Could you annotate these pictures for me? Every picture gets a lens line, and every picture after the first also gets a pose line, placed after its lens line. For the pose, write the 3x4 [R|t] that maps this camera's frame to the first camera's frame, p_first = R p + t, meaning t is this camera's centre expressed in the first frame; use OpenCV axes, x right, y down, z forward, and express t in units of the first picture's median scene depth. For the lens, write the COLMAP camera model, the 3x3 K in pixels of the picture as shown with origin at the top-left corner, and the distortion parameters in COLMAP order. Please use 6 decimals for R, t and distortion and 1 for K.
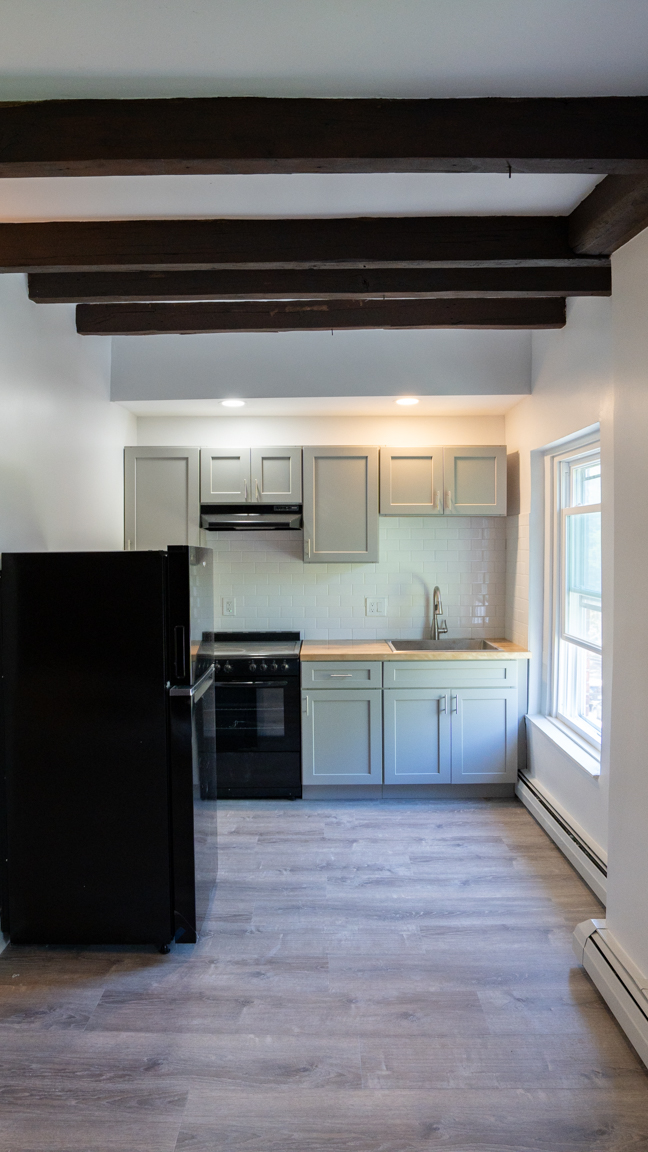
lens RADIAL K [[722.8, 0, 320.4], [0, 722.8, 561.4], [0, 0, 1]] dist [-0.062700, 0.035964]
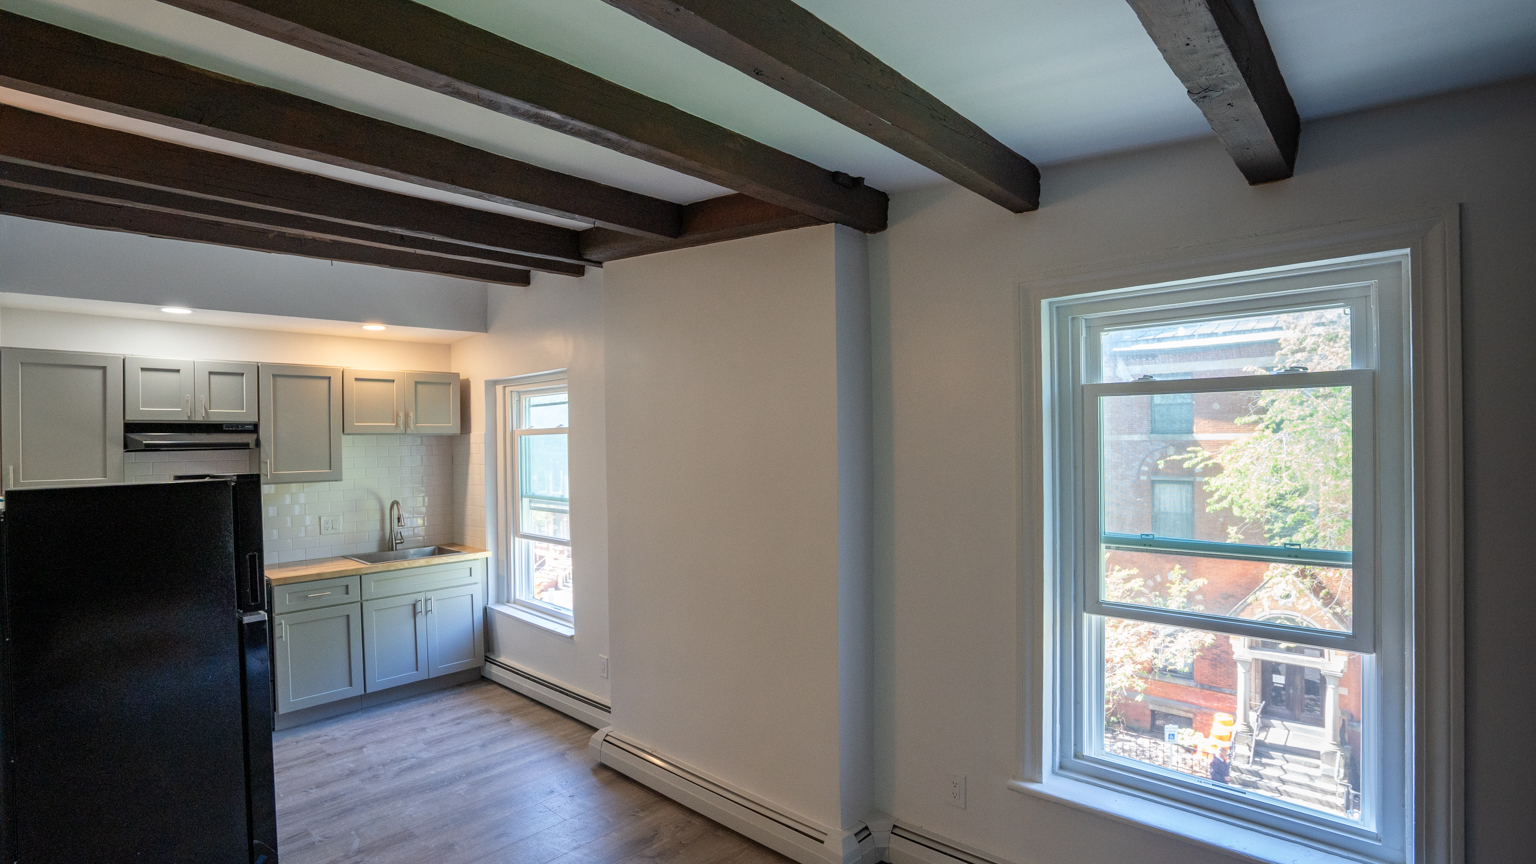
lens RADIAL K [[724.9, 0, 768.0], [0, 724.9, 432.0], [0, 0, 1]] dist [-0.000381, 0.000148]
pose [[0.671243, 0.006518, 0.741208, -0.293942], [0.025884, 0.999145, -0.032227, -0.019584], [-0.740785, 0.040818, 0.670501, -0.149337]]
